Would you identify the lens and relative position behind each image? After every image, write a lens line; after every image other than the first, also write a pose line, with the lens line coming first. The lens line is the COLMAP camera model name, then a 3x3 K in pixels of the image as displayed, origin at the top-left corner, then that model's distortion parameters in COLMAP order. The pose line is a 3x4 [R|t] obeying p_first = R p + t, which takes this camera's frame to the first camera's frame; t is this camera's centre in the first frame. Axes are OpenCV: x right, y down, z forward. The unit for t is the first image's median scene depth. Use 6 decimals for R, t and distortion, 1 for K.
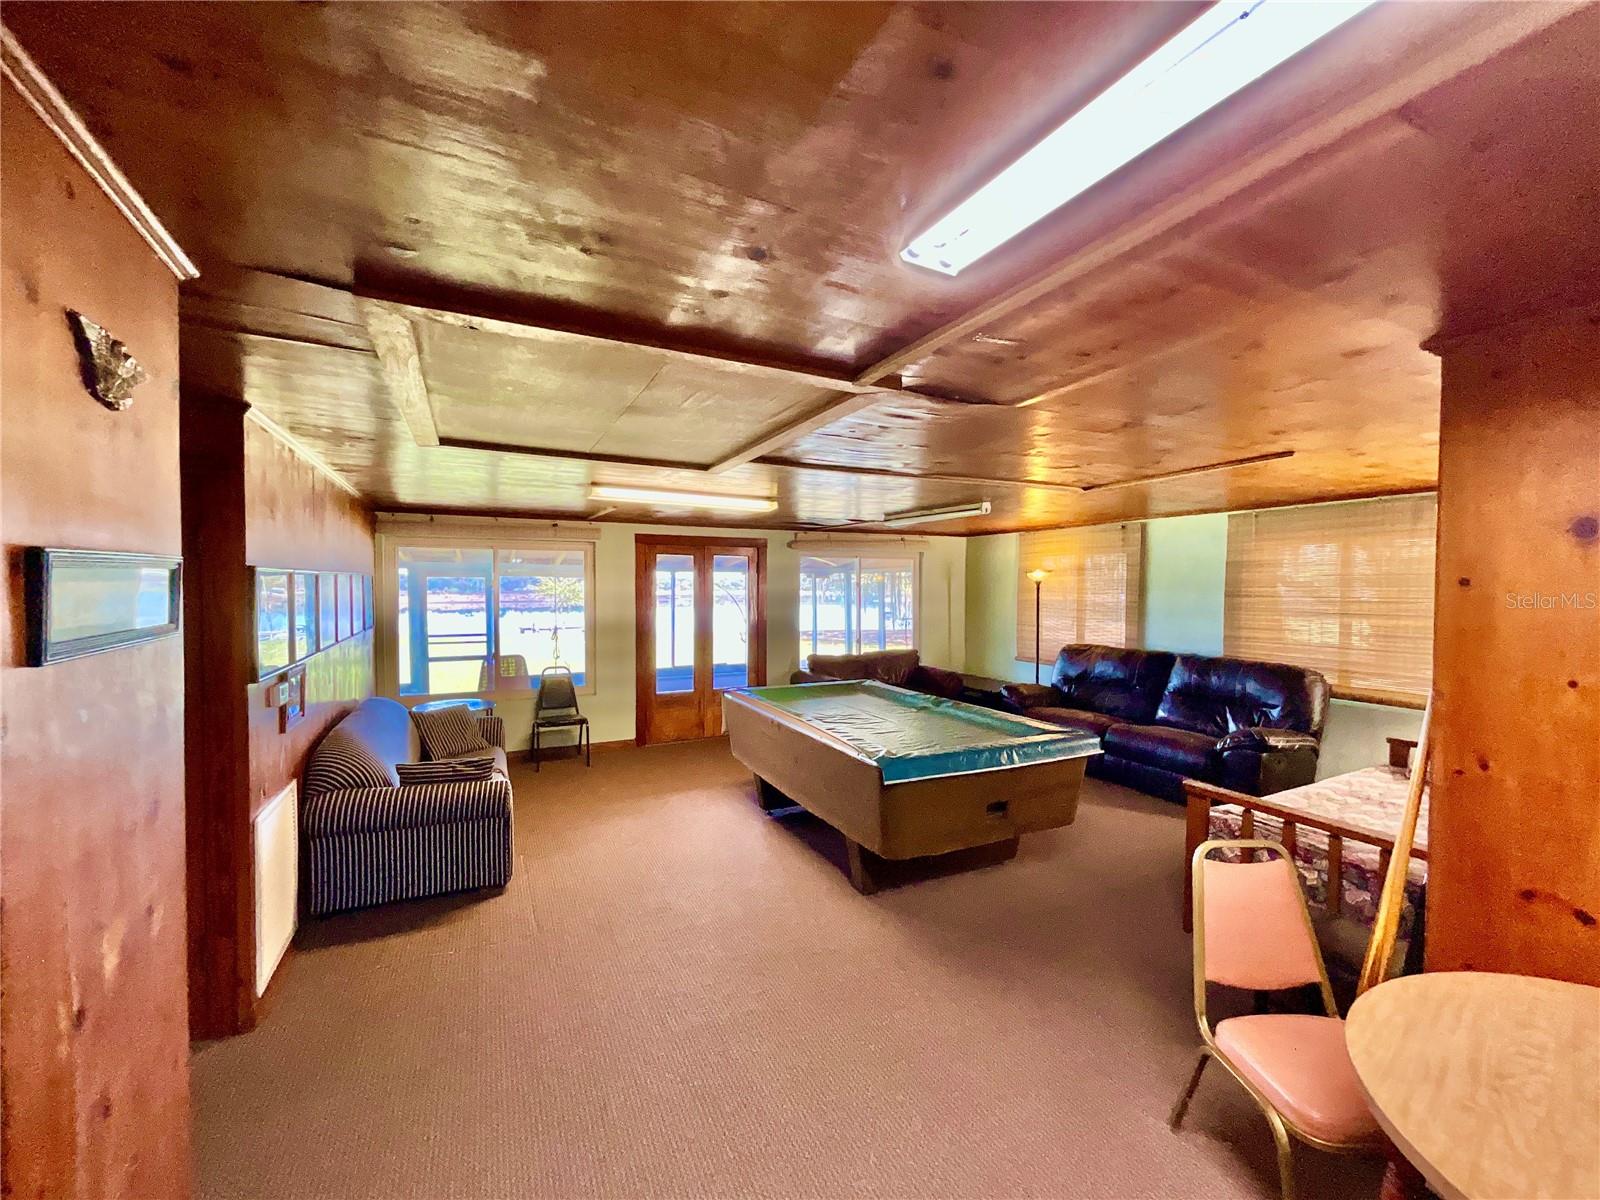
lens RADIAL K [[646.2, 0, 800.0], [0, 646.2, 600.0], [0, 0, 1]] dist [-0.003908, -0.000252]
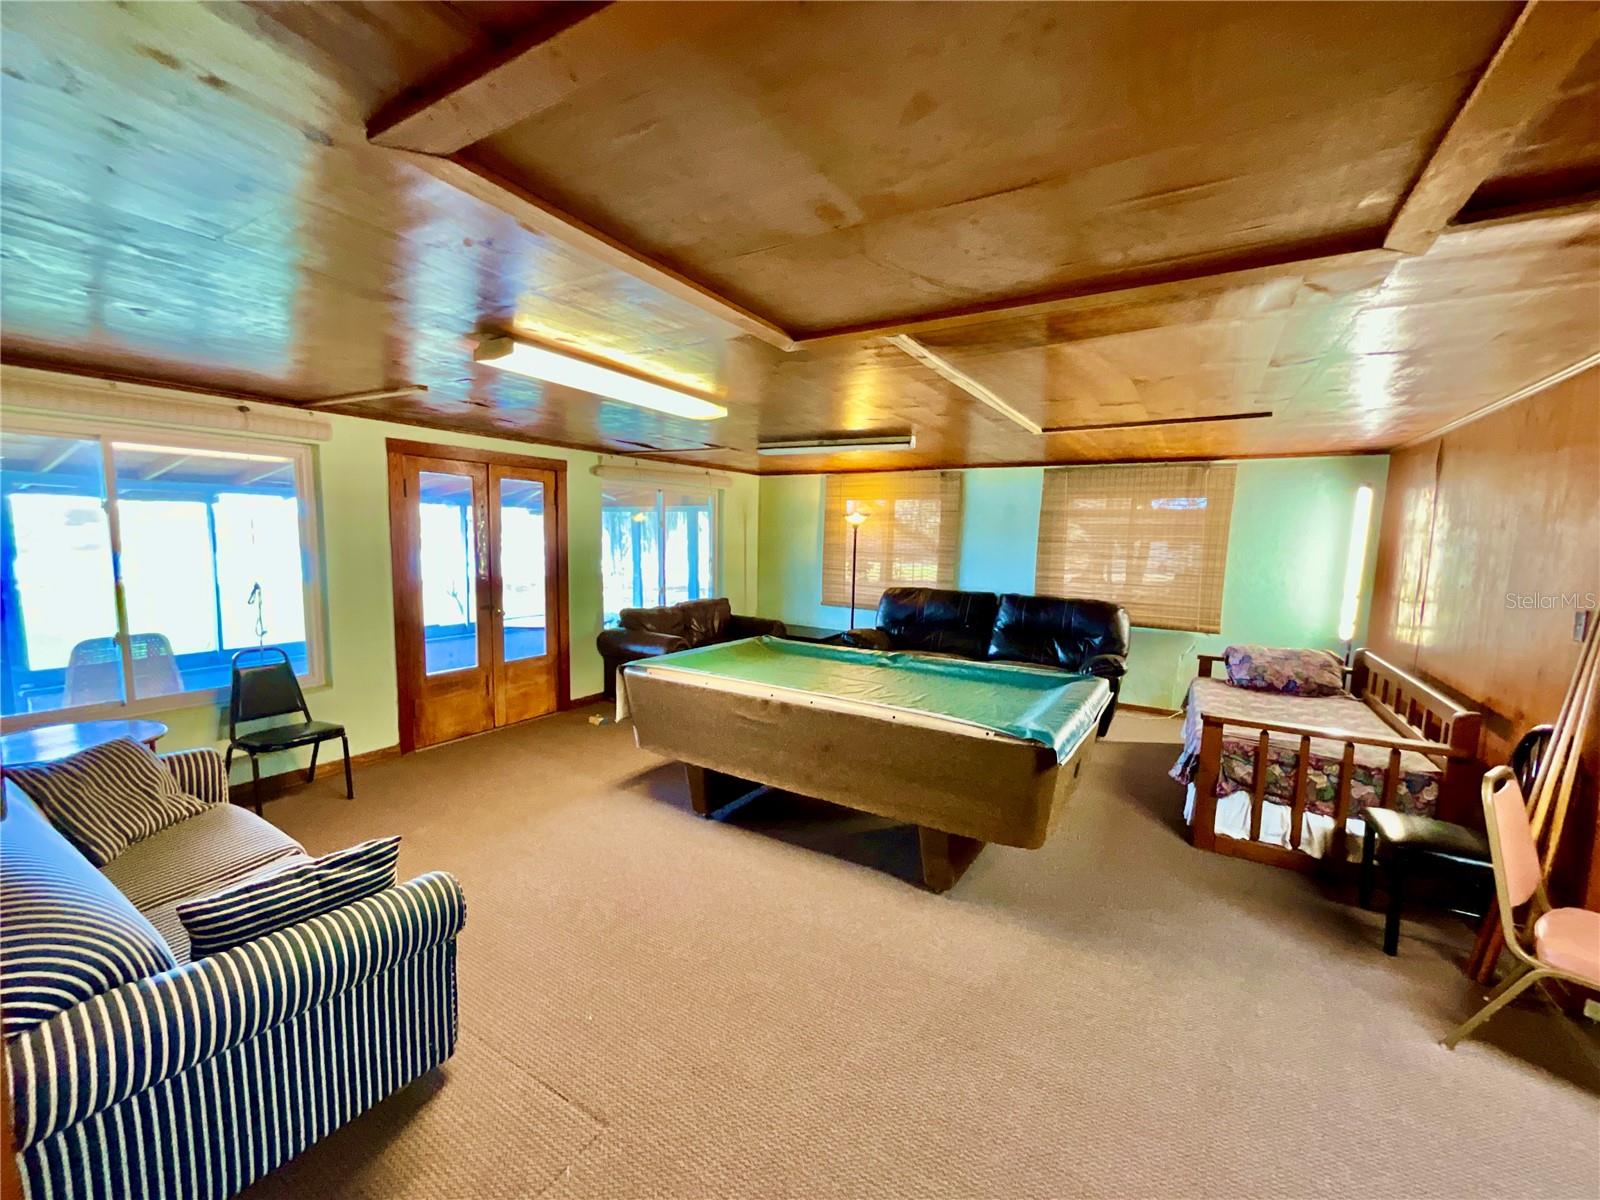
lens RADIAL K [[646.6, 0, 800.0], [0, 646.6, 600.0], [0, 0, 1]] dist [0.000434, 0.000155]
pose [[0.847135, -0.038751, 0.529962, -0.290230], [-0.007683, 0.996340, 0.085134, 0.002779], [-0.531322, -0.076192, 0.843737, 0.246478]]
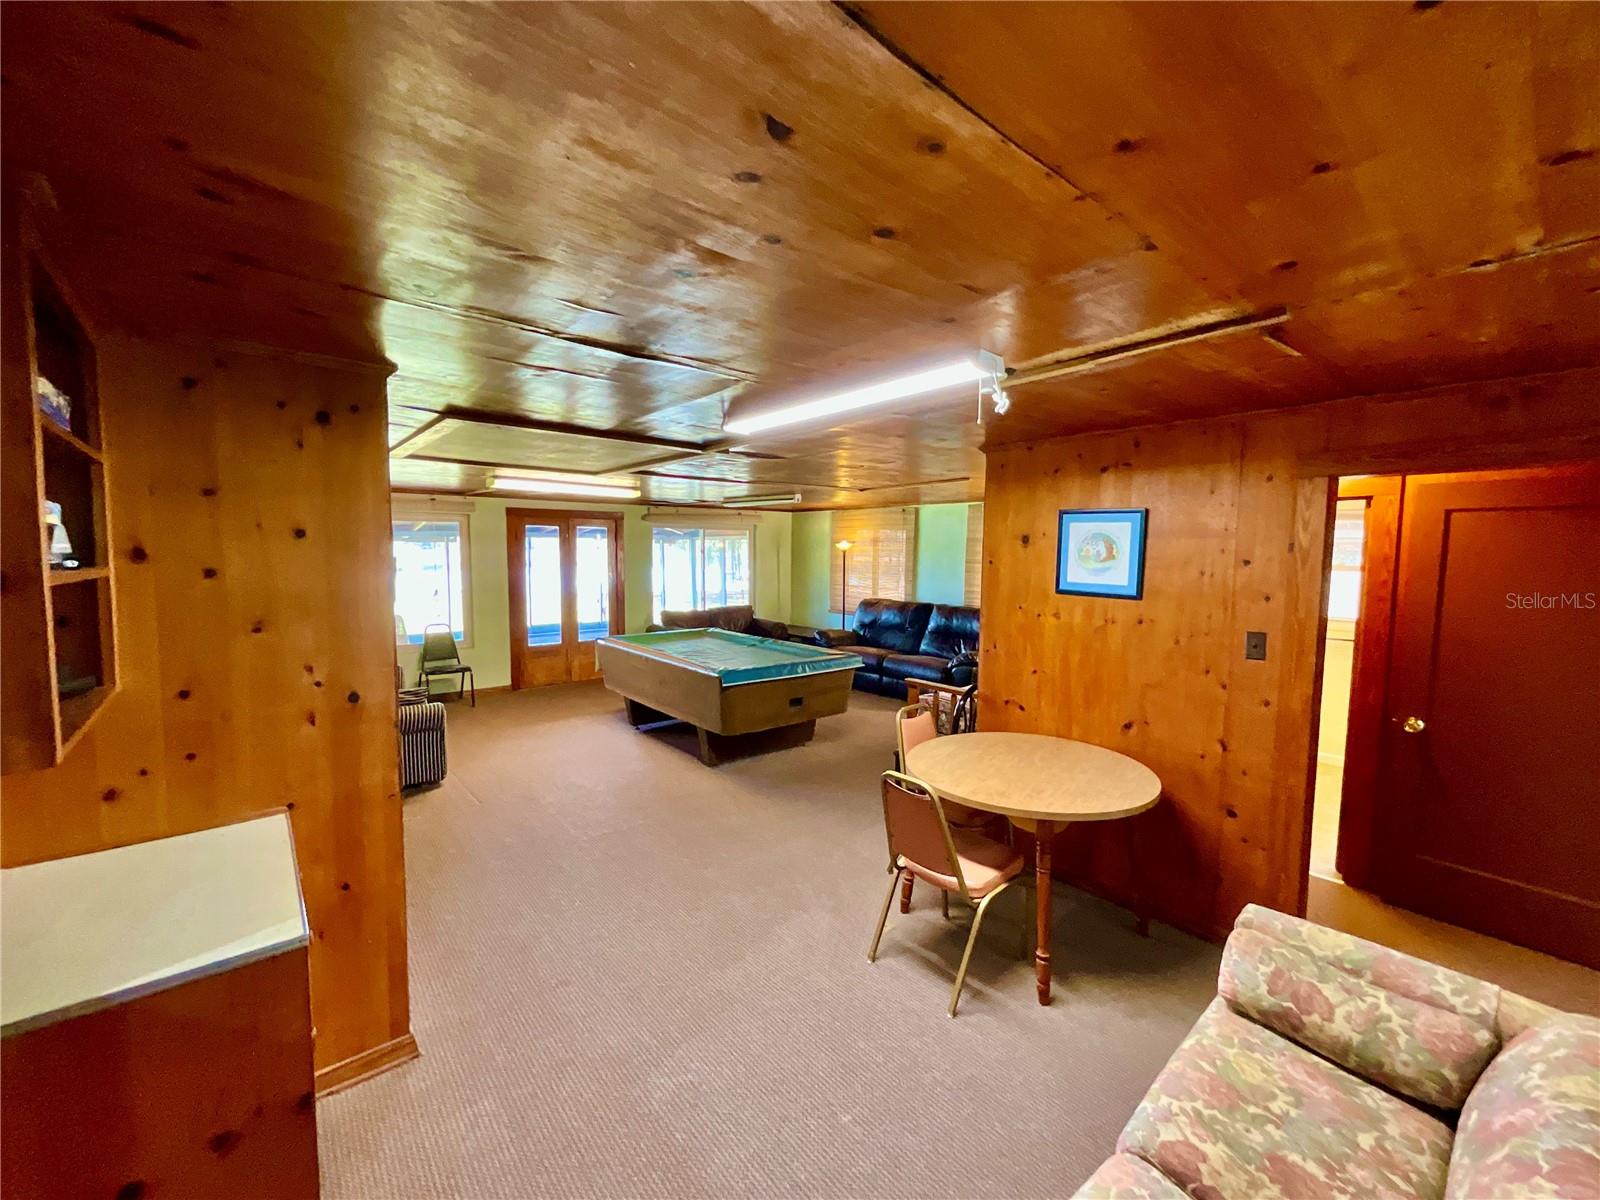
lens RADIAL K [[646.2, 0, 800.0], [0, 646.2, 600.0], [0, 0, 1]] dist [-0.003908, -0.000252]
pose [[0.970935, -0.013047, 0.238988, -0.029966], [-0.001465, 0.998171, 0.060444, -0.009441], [-0.239339, -0.059037, 0.969140, -0.278736]]
